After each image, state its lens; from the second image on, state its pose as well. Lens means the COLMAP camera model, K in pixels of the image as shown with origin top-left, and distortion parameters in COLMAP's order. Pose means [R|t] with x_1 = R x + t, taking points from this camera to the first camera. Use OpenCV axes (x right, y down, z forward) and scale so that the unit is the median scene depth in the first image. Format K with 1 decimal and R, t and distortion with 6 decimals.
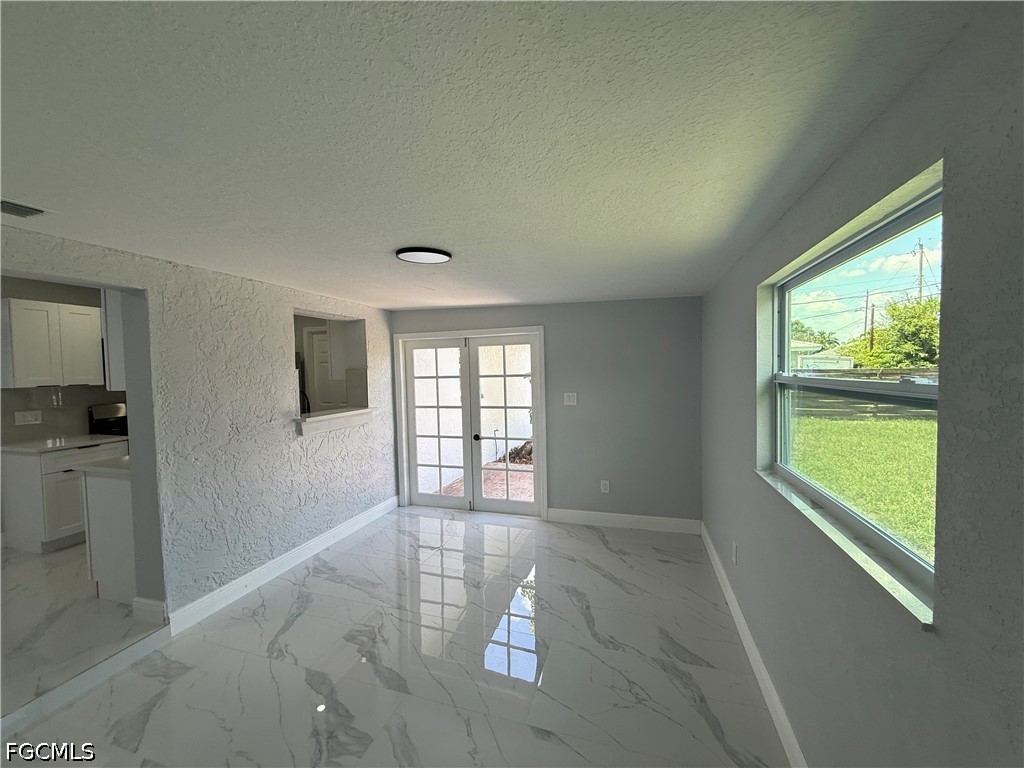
lens RADIAL K [[409.3, 0, 510.0], [0, 409.3, 385.7], [0, 0, 1]] dist [-0.001693, 0.000401]
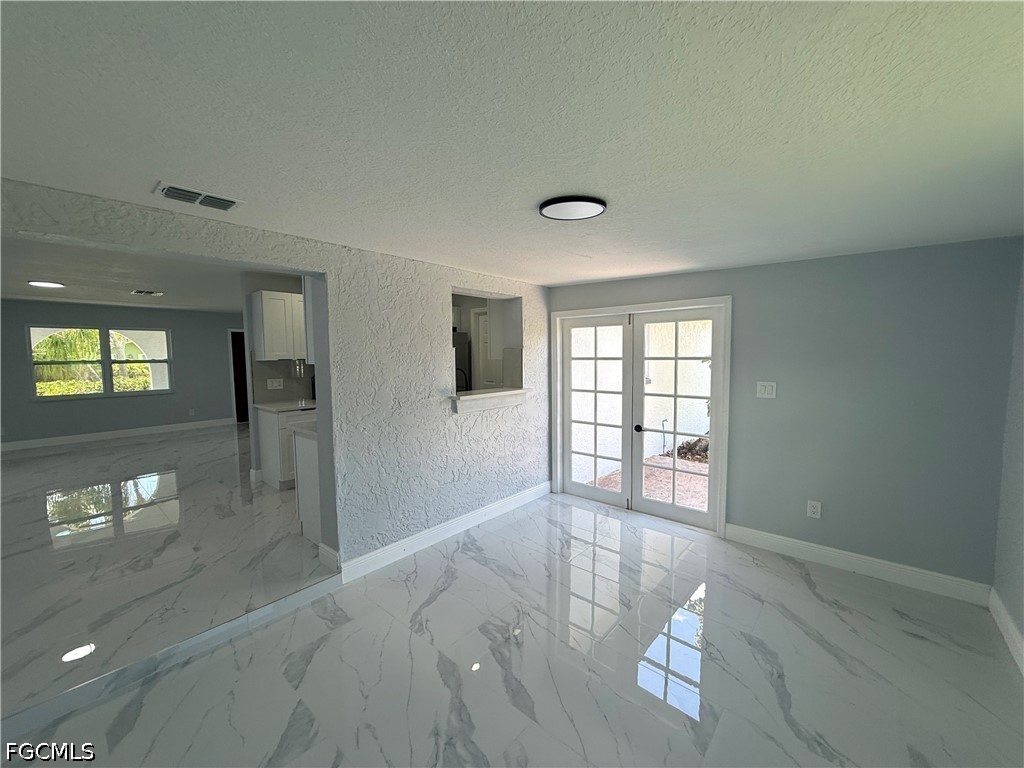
lens RADIAL K [[409.3, 0, 507.2], [0, 409.3, 384.3], [0, 0, 1]] dist [-0.001693, 0.000401]
pose [[0.916238, 0.043614, -0.398253, 0.007912], [-0.028151, 0.998608, 0.044598, 0.001540], [0.399644, -0.029651, 0.916191, 0.120952]]
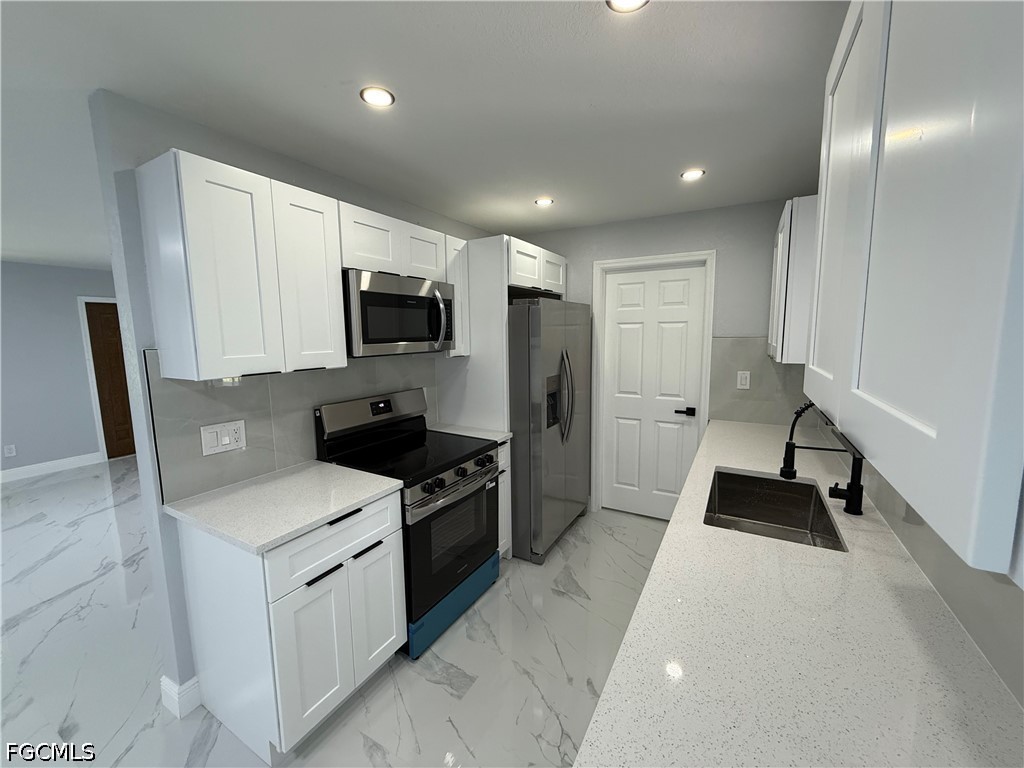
lens RADIAL K [[409.3, 0, 507.8], [0, 409.3, 383.4], [0, 0, 1]] dist [-0.001693, 0.000401]
pose [[0.976469, 0.036454, -0.212556, -0.841701], [-0.017386, 0.995708, 0.090899, -0.035957], [0.214957, -0.085065, 0.972912, 0.681934]]
